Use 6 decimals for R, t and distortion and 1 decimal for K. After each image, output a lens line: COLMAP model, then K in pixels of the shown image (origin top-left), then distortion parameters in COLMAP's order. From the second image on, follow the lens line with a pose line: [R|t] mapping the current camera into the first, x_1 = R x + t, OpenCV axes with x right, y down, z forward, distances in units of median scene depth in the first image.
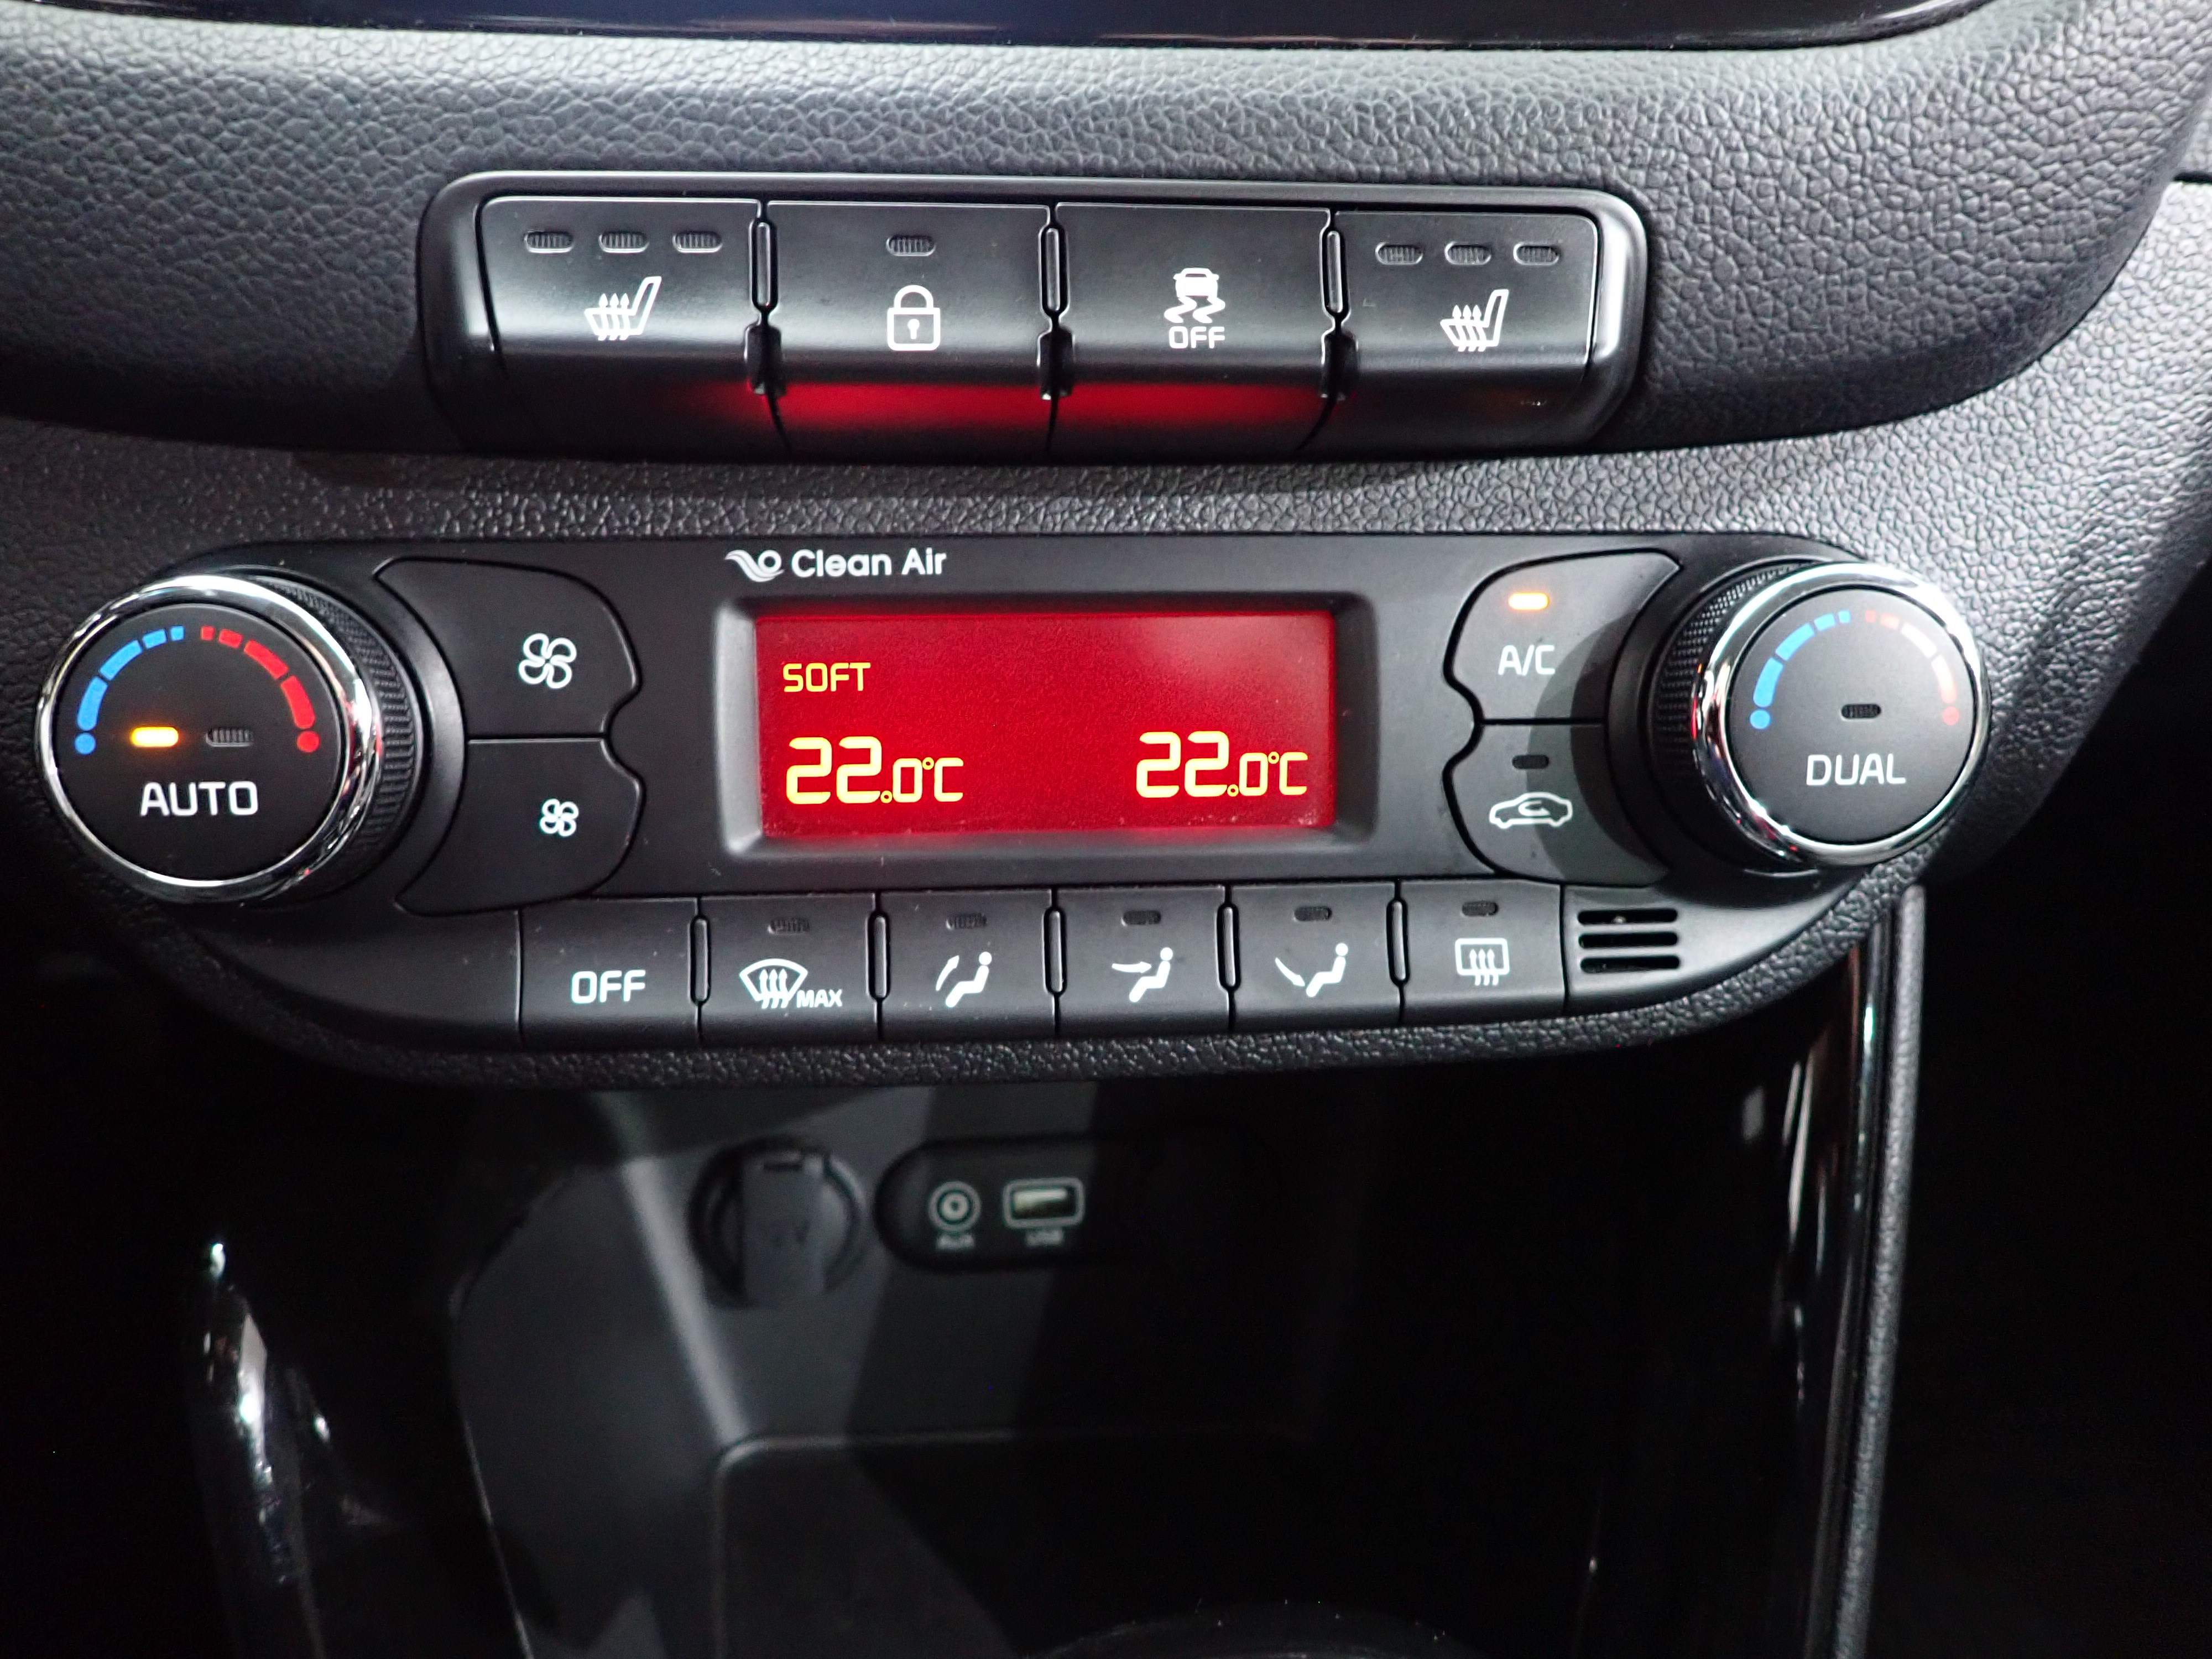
lens RADIAL K [[1611.9, 0, 1120.1], [0, 1611.9, 829.0], [0, 0, 1]] dist [-0.004386, -0.014863]
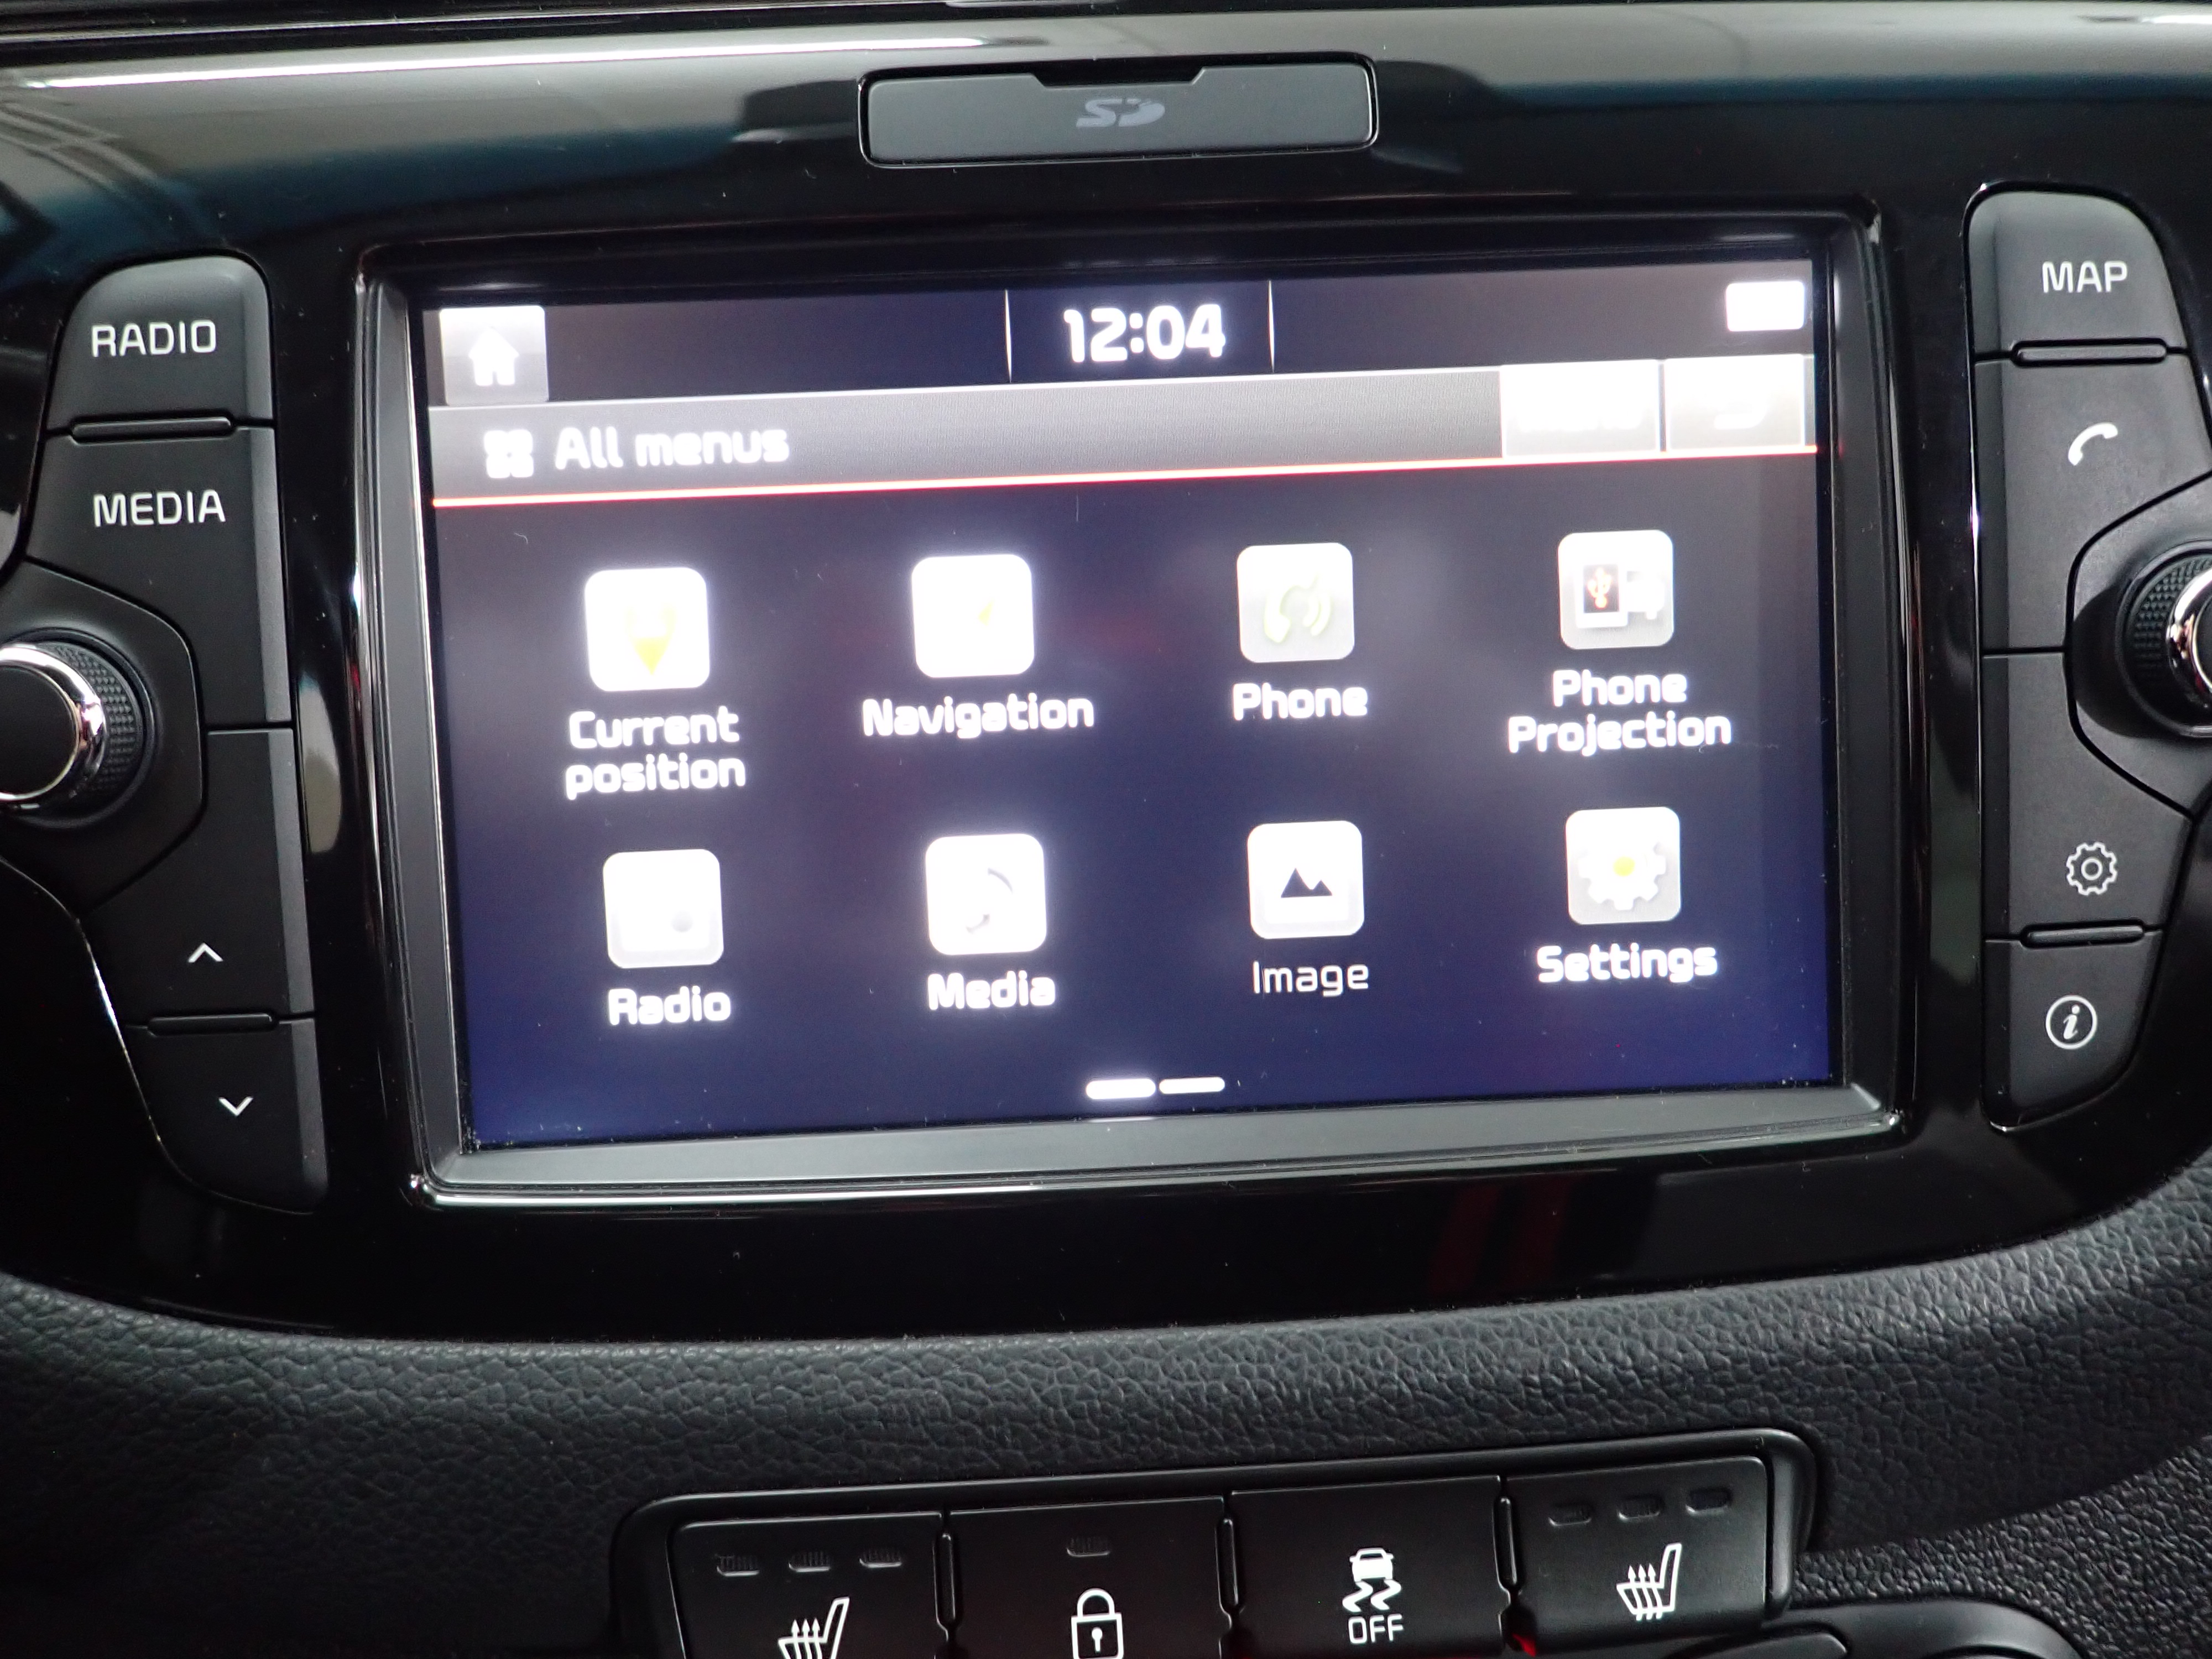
lens RADIAL K [[1611.9, 0, 1093.8], [0, 1611.9, 832.2], [0, 0, 1]] dist [-0.004386, -0.014863]
pose [[0.998301, -0.041038, -0.041363, -0.067096], [0.040306, 0.999018, -0.018392, -0.797690], [0.042077, 0.016694, 0.998975, -0.023797]]
